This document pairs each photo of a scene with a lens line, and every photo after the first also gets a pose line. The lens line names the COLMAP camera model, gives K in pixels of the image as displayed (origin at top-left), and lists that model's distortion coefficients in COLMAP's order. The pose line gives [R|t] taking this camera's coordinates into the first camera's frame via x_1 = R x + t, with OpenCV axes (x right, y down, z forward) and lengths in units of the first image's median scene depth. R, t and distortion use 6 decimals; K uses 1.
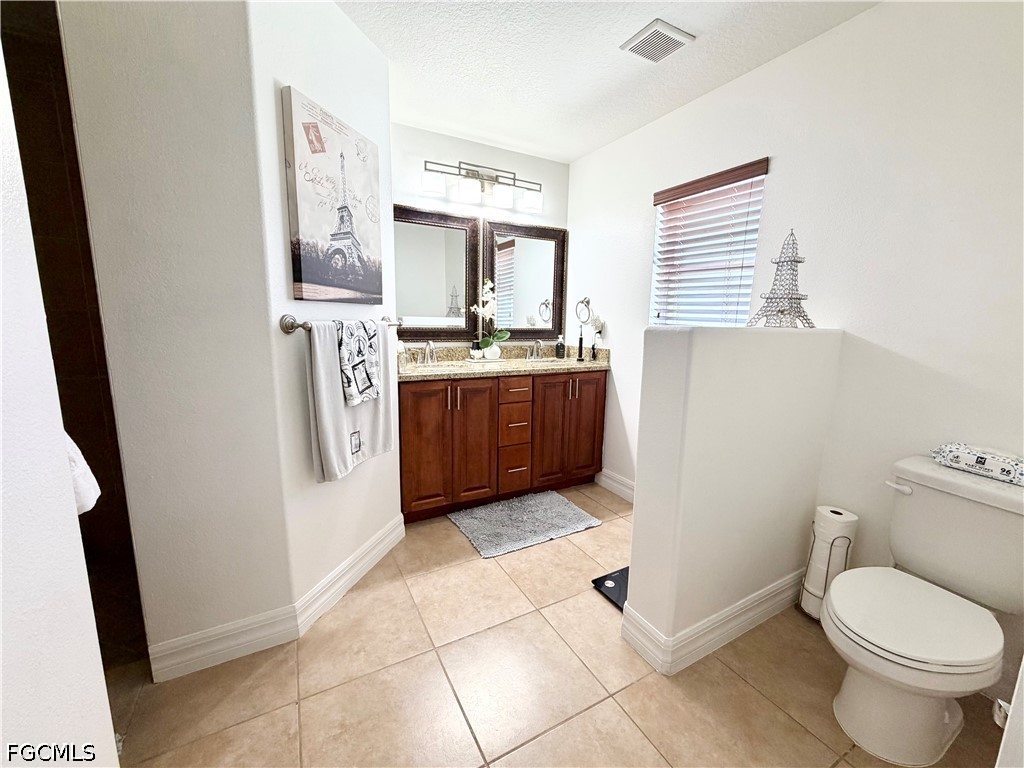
lens RADIAL K [[407.0, 0, 510.4], [0, 407.0, 381.7], [0, 0, 1]] dist [0.002079, -0.001175]
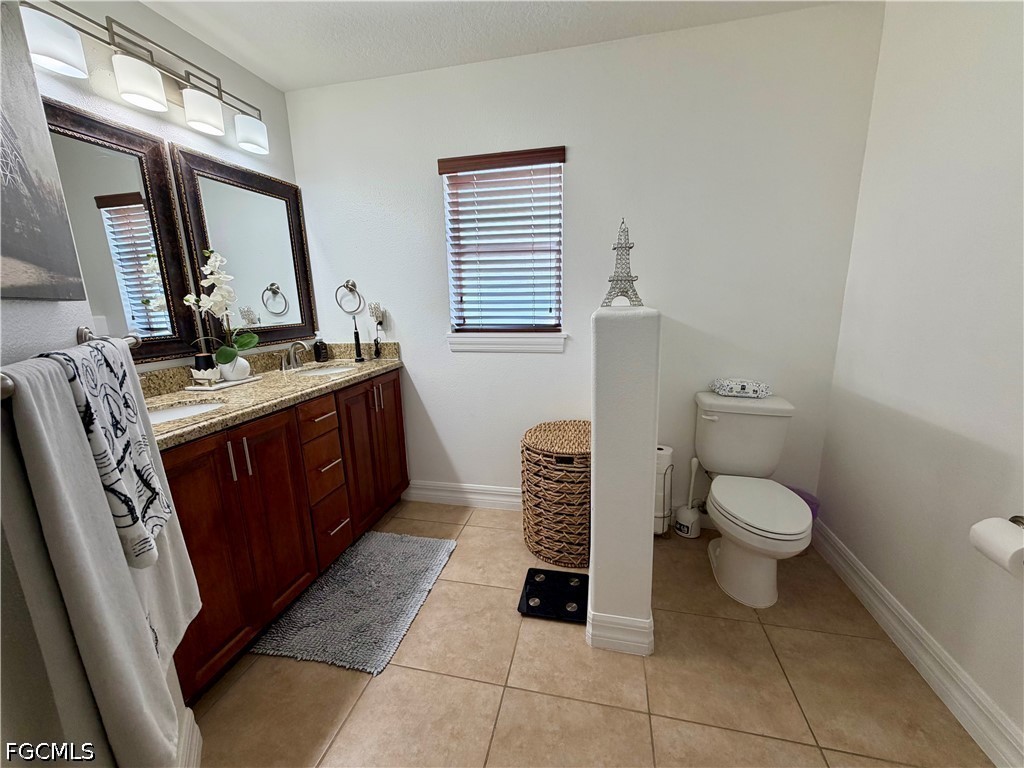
lens RADIAL K [[407.0, 0, 513.9], [0, 407.0, 383.2], [0, 0, 1]] dist [0.002079, -0.001175]
pose [[0.663785, -0.187760, 0.723972, -0.235821], [0.154975, 0.981497, 0.112457, -0.058079], [-0.731692, 0.037551, 0.680601, 0.274231]]
